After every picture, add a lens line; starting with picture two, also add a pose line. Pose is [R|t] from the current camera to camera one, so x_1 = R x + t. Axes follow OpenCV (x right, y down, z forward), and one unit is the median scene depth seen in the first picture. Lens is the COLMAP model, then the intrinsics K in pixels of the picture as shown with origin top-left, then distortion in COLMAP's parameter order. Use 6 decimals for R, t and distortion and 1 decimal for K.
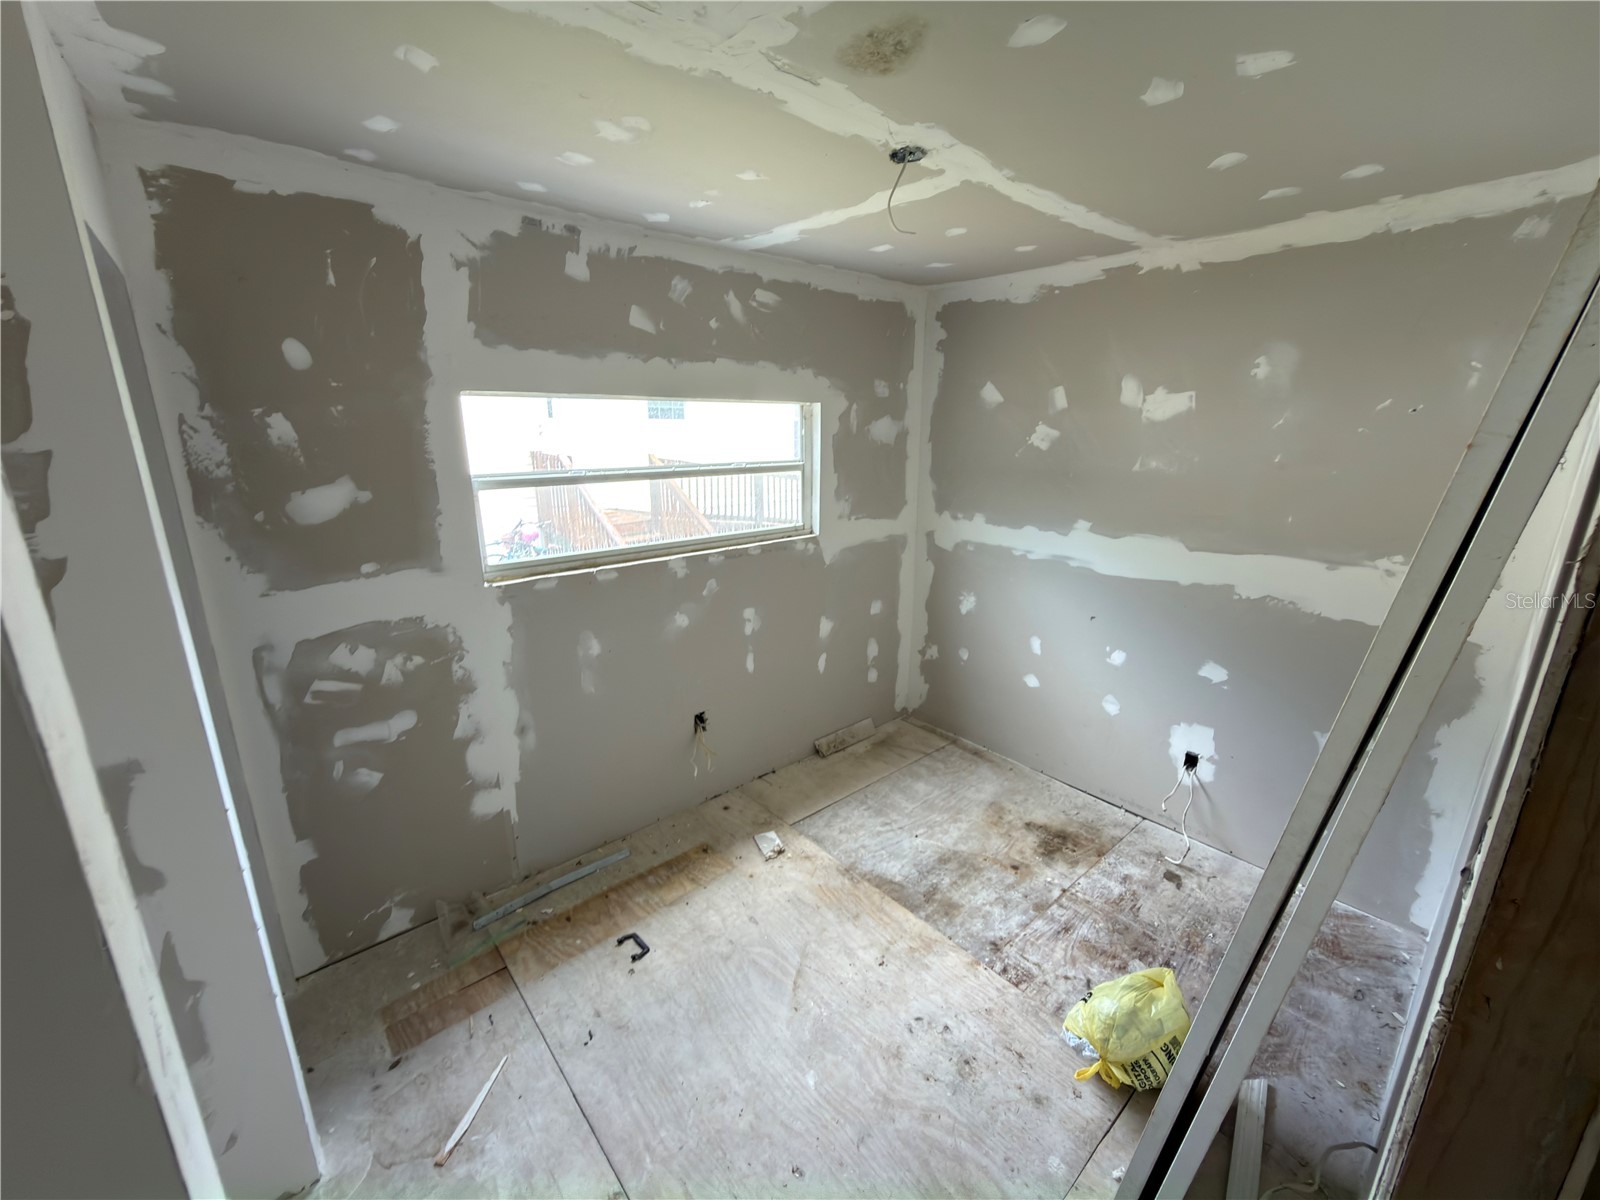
lens RADIAL K [[637.4, 0, 801.6], [0, 637.4, 600.9], [0, 0, 1]] dist [-0.002166, -0.000025]
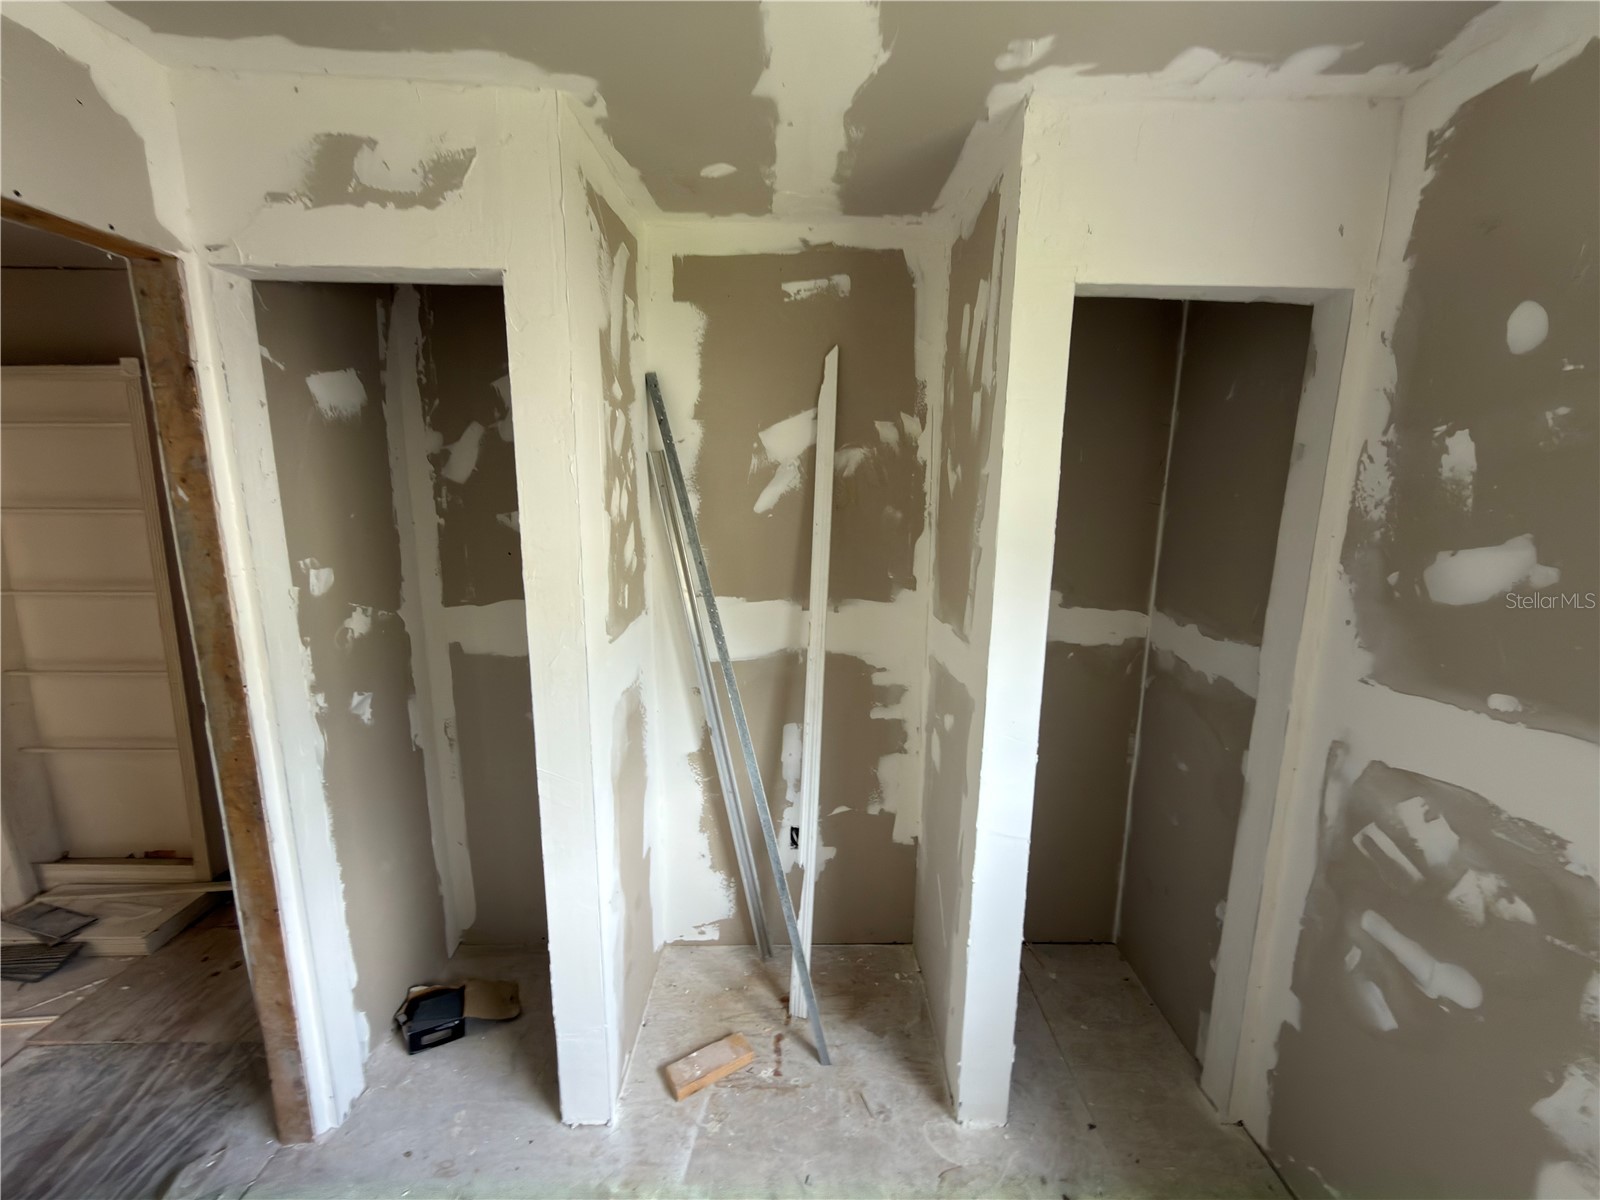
lens RADIAL K [[637.4, 0, 798.9], [0, 637.4, 602.2], [0, 0, 1]] dist [-0.002166, -0.000025]
pose [[-0.647932, 0.132789, -0.750034, 0.111997], [-0.203928, 0.918499, 0.338782, -0.202210], [0.733892, 0.372461, -0.568046, 0.877613]]
